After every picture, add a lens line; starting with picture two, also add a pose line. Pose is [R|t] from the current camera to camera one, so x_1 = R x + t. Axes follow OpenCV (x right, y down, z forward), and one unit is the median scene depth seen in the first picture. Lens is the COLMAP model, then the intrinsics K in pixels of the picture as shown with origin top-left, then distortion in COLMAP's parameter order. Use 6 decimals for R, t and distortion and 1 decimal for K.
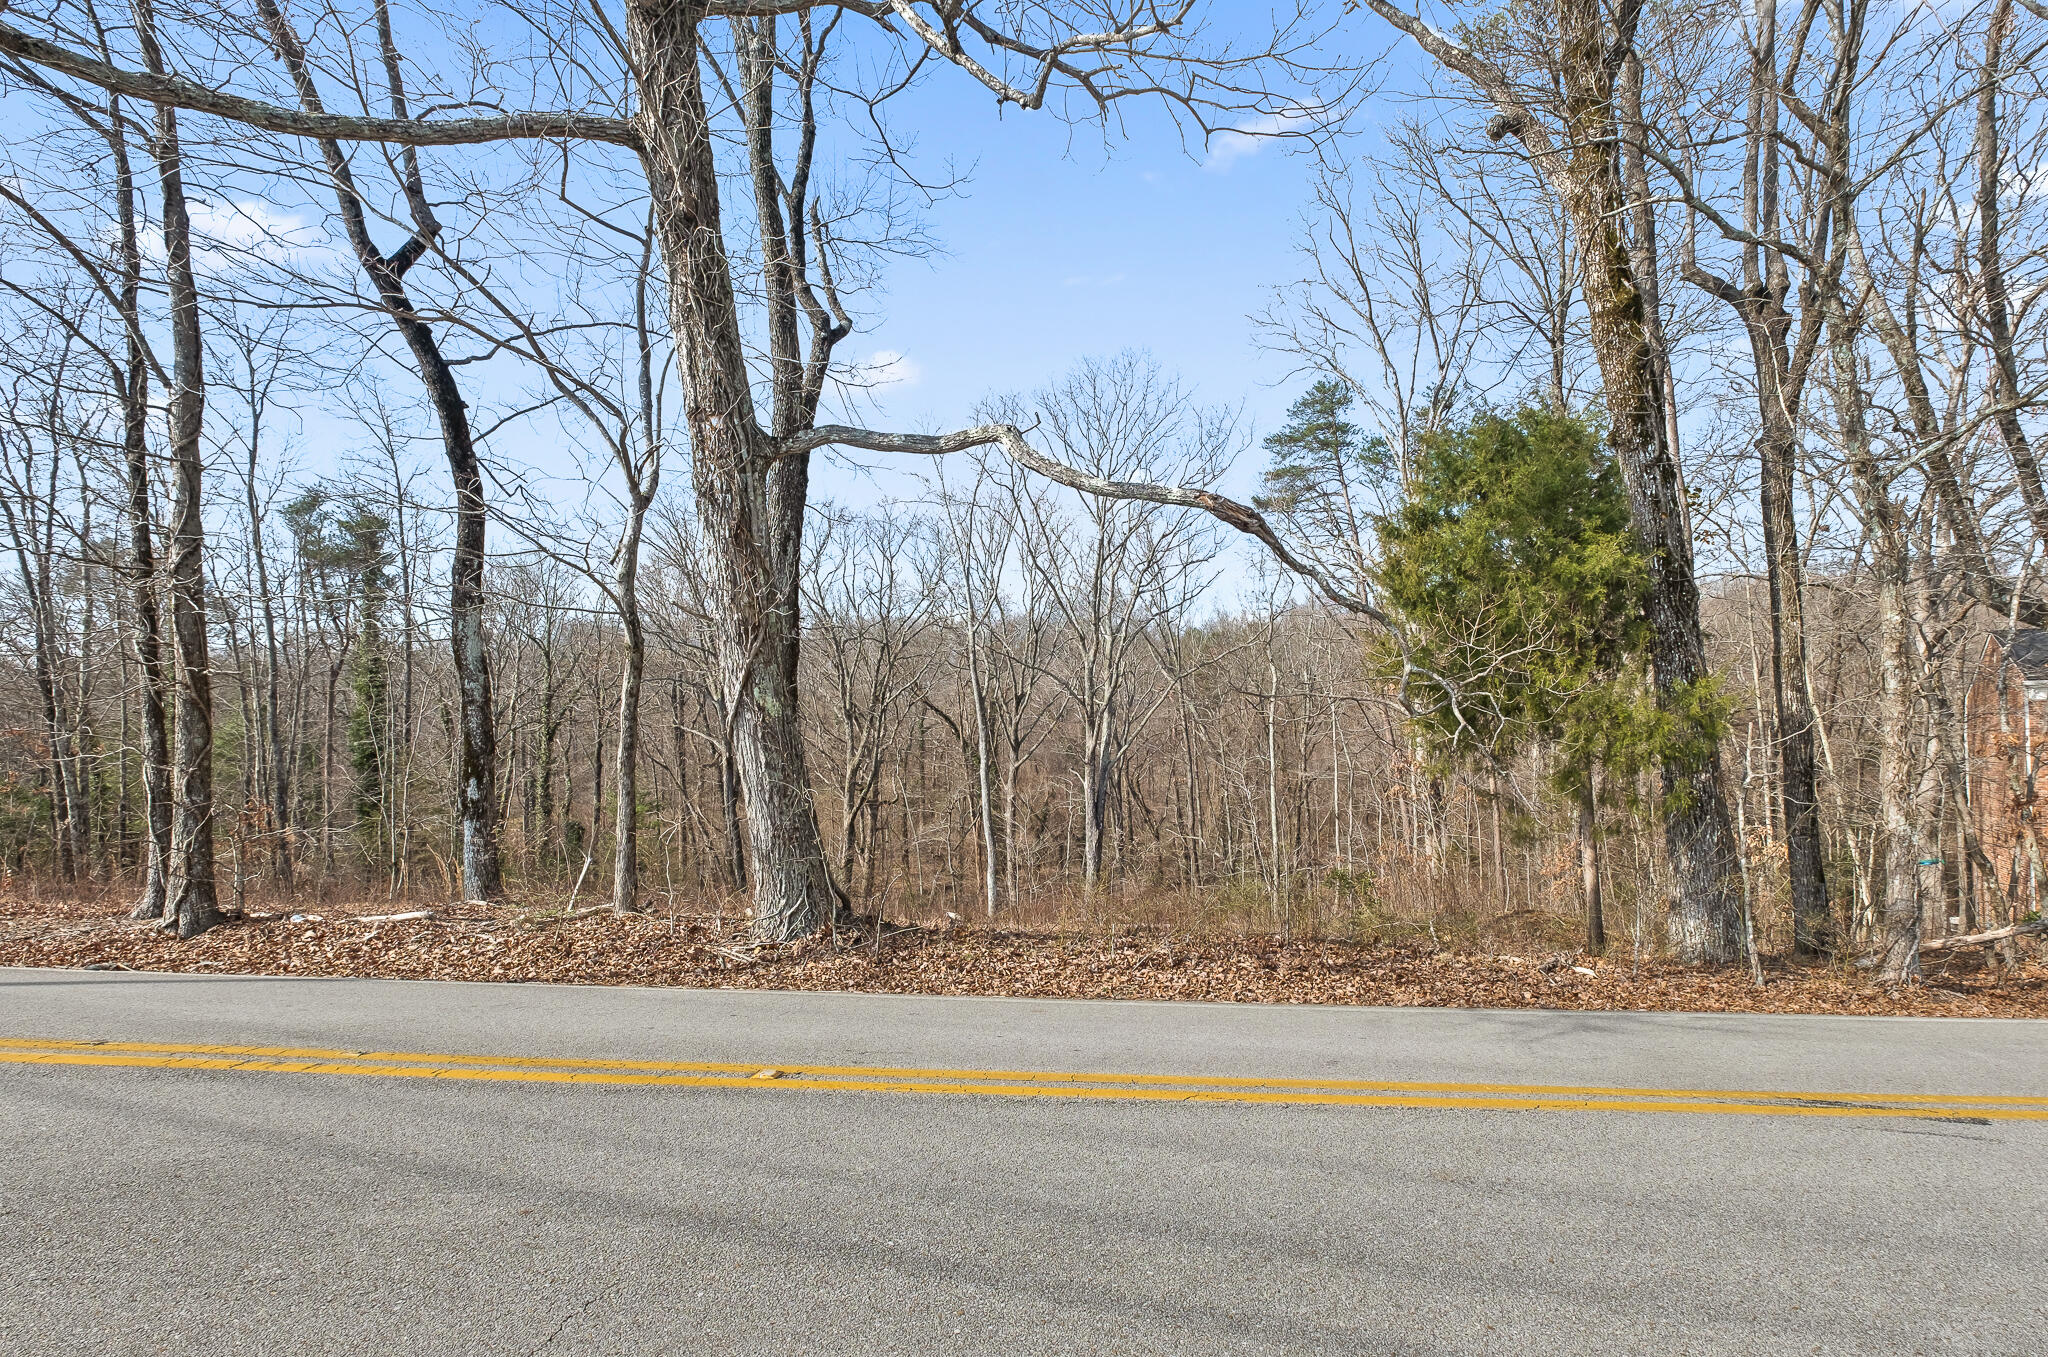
lens RADIAL K [[965.9, 0, 1124.8], [0, 965.9, 730.9], [0, 0, 1]] dist [-0.004531, -0.000946]
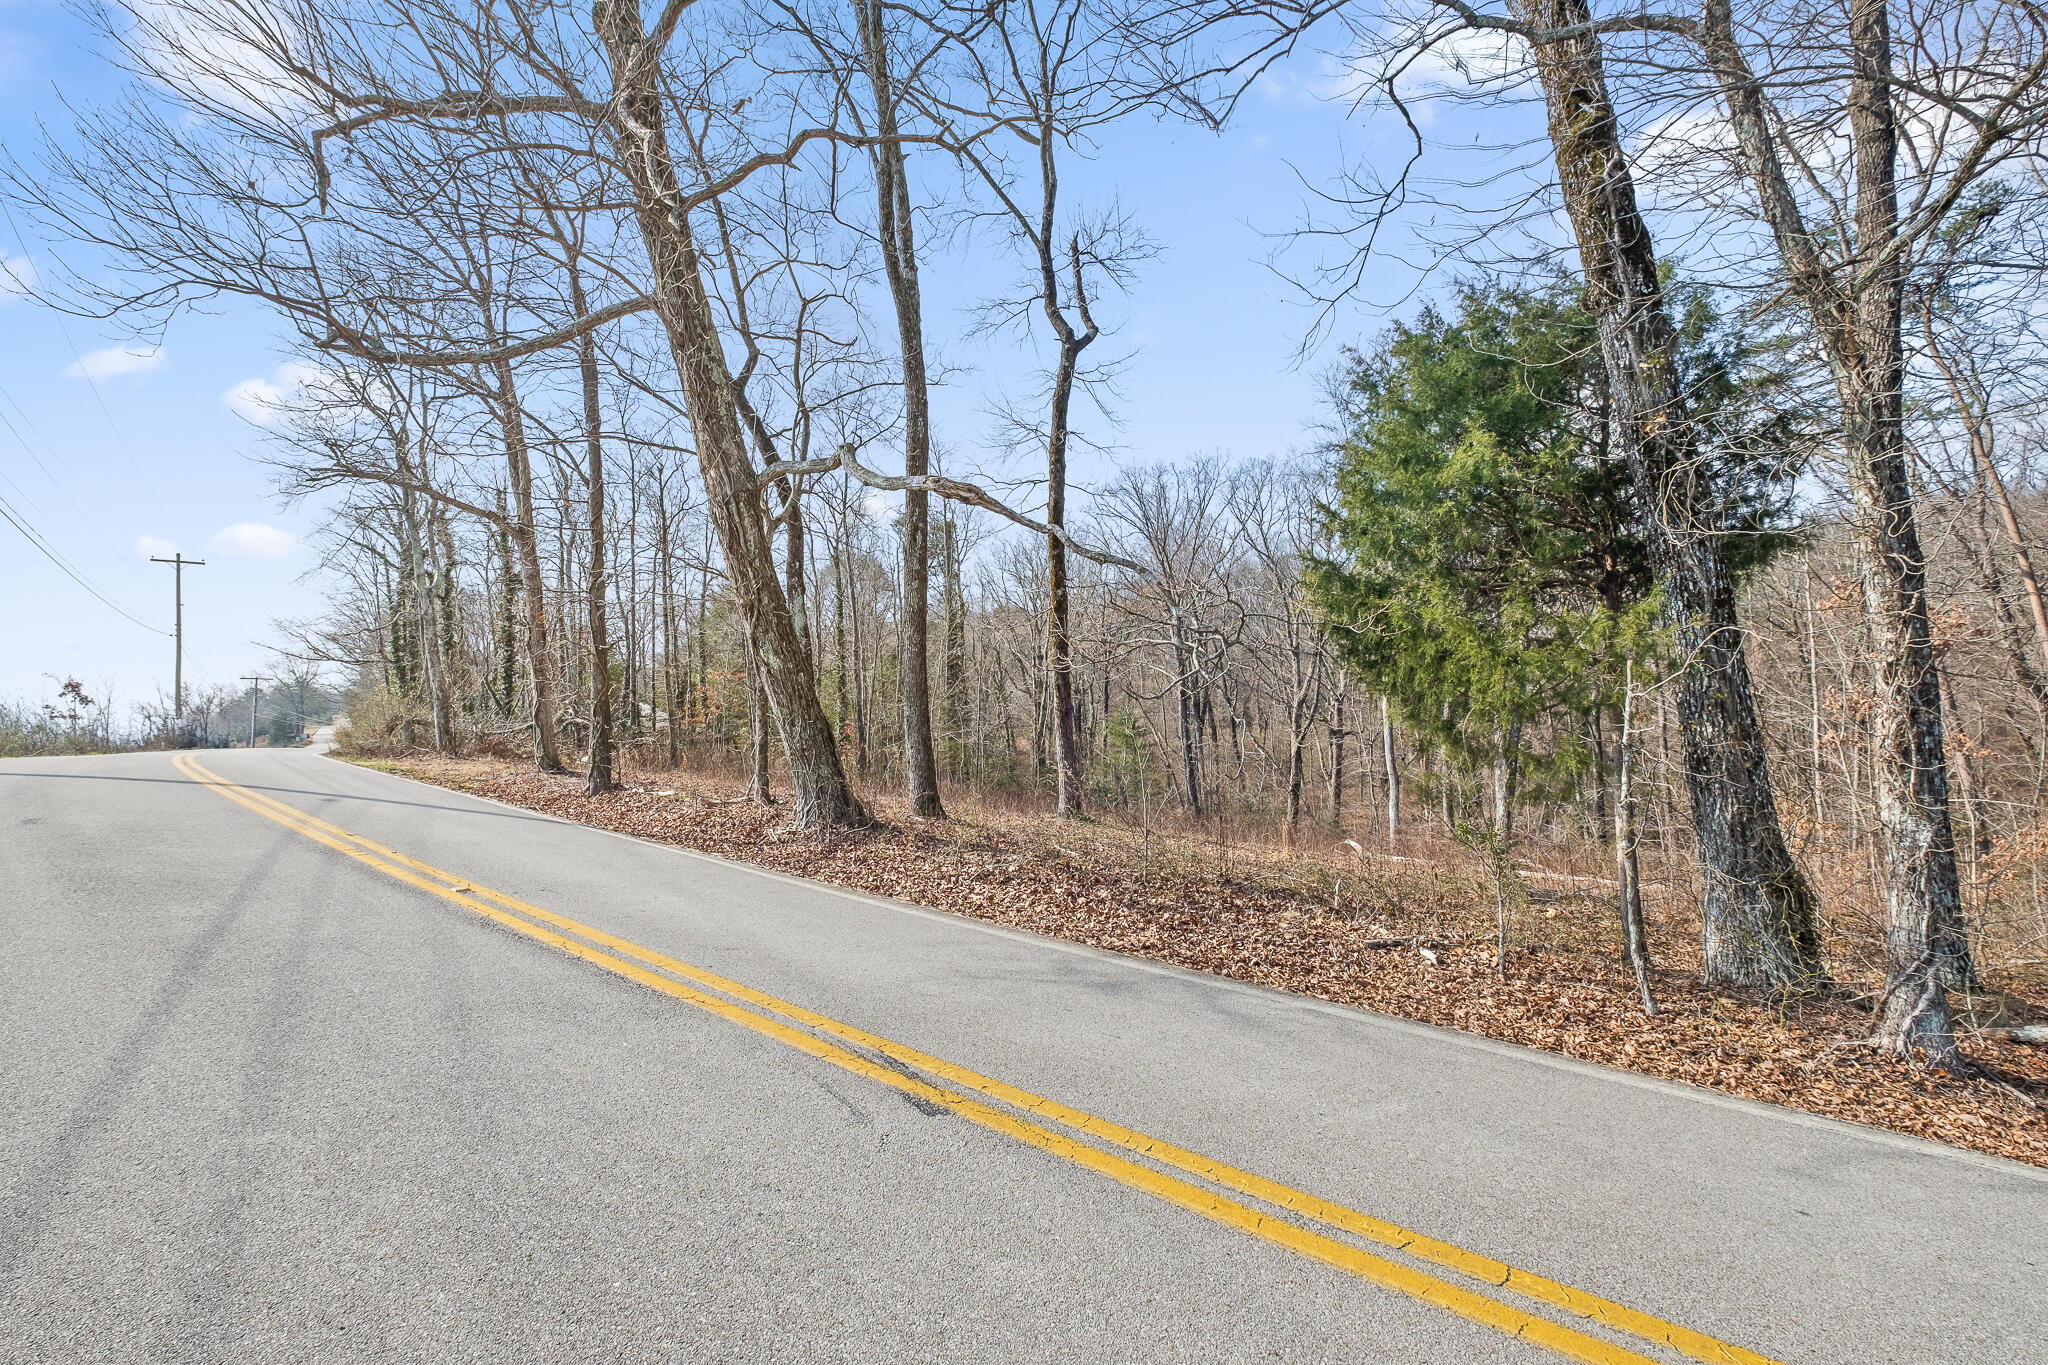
lens RADIAL K [[888.3, 0, 1040.1], [0, 888.3, 663.1], [0, 0, 1]] dist [0.001258, -0.000932]
pose [[0.804098, -0.015486, -0.594295, 0.116076], [0.014058, 0.999876, -0.007033, -0.001398], [0.594331, -0.002699, 0.804216, 0.028098]]
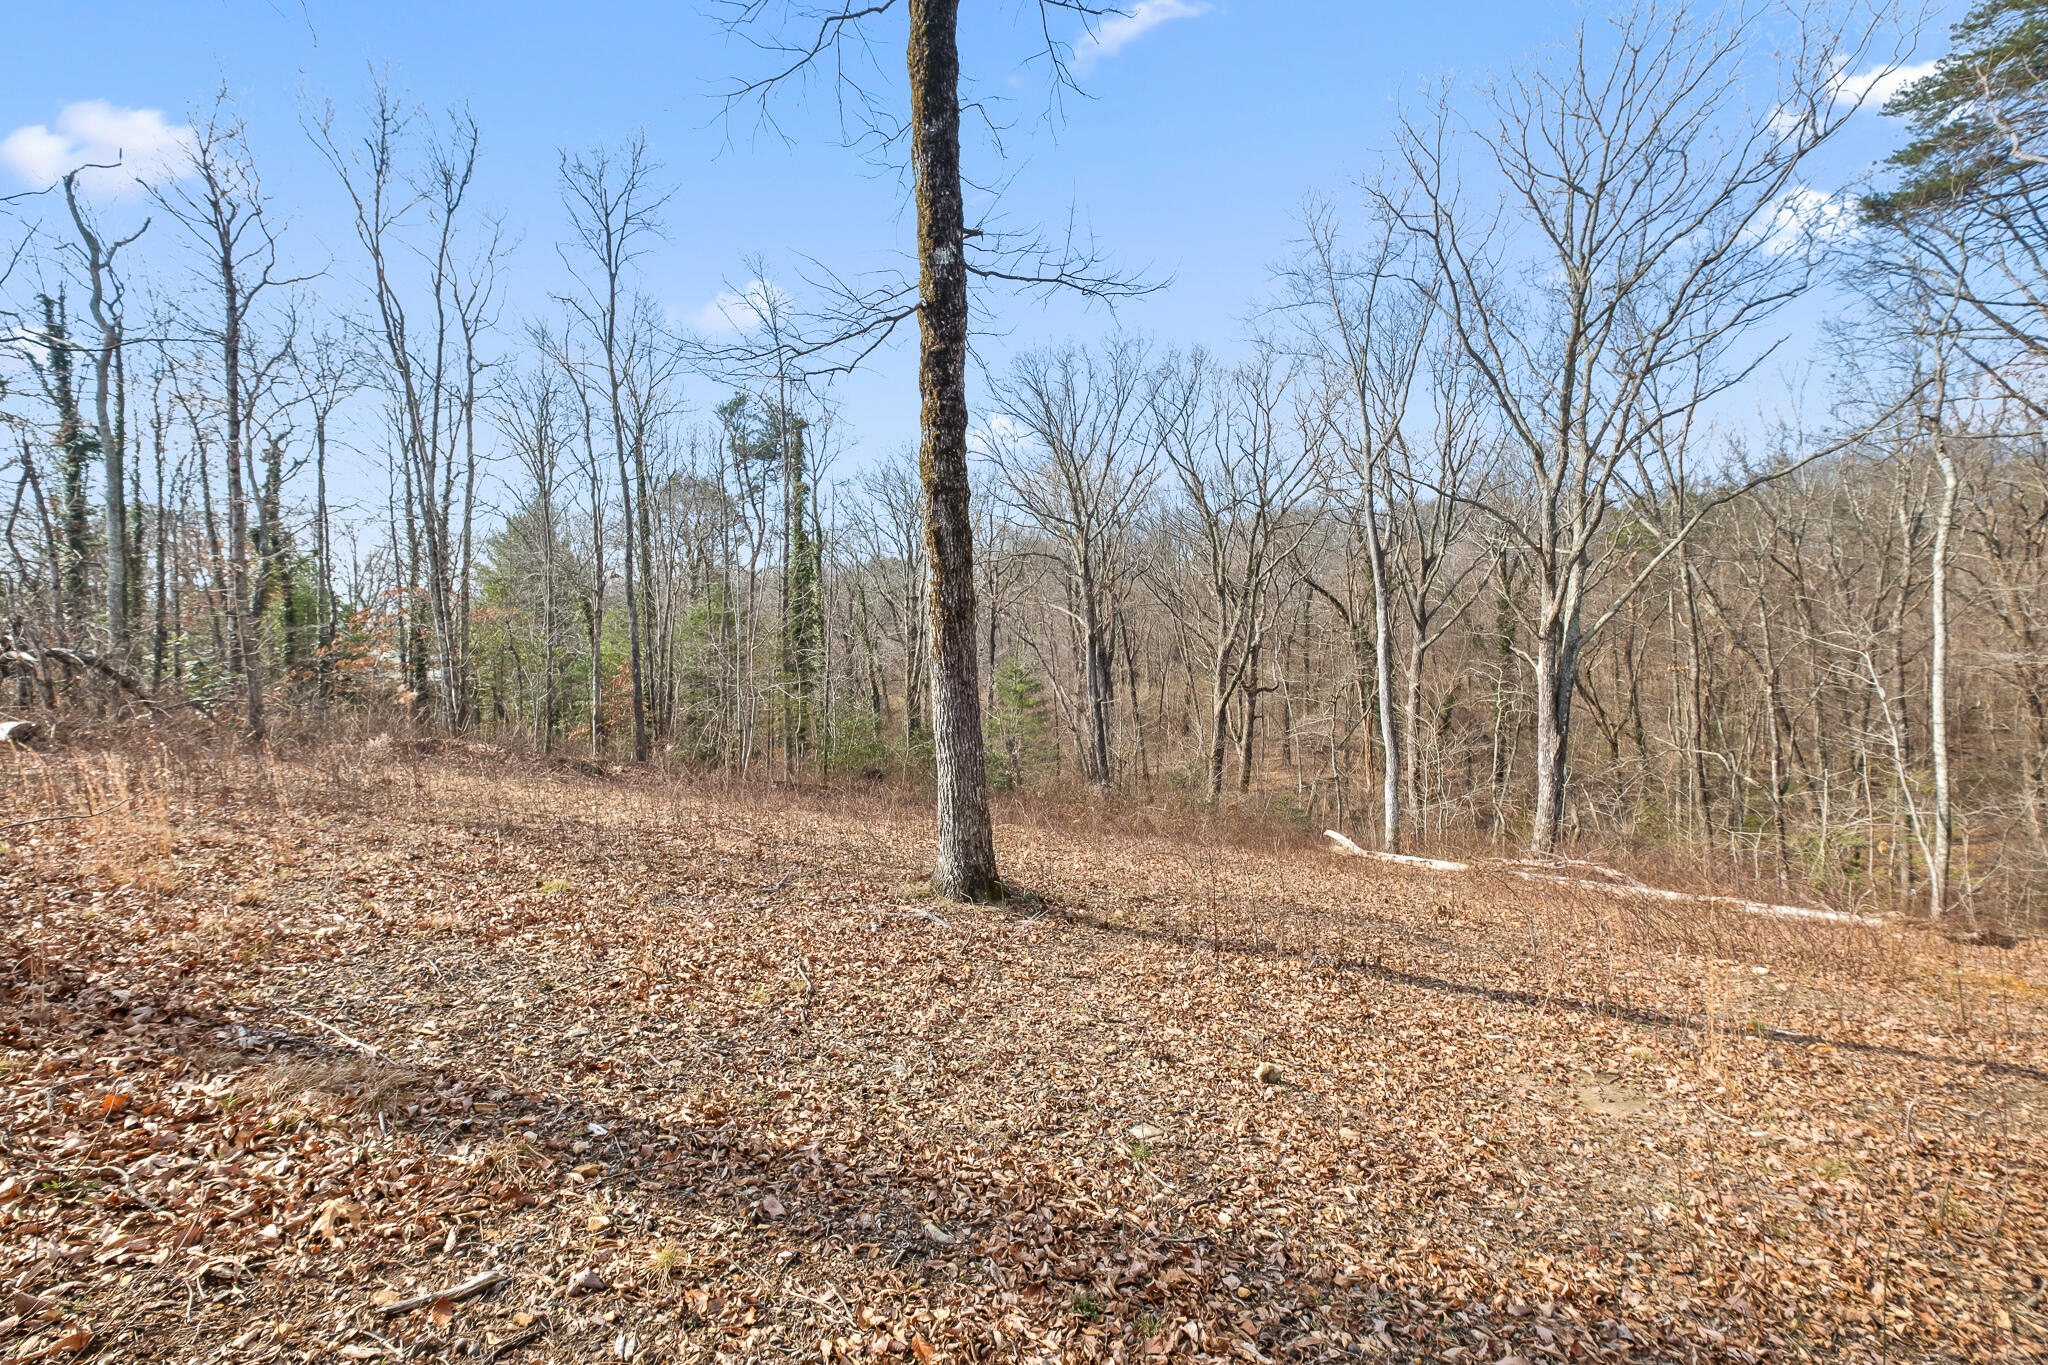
lens RADIAL K [[888.3, 0, 1022.8], [0, 888.3, 673.3], [0, 0, 1]] dist [0.001258, -0.000932]
pose [[0.868224, 0.022771, -0.495650, -0.044471], [0.003919, 0.998600, 0.052742, 0.022791], [0.496157, -0.047735, 0.866920, 0.253997]]
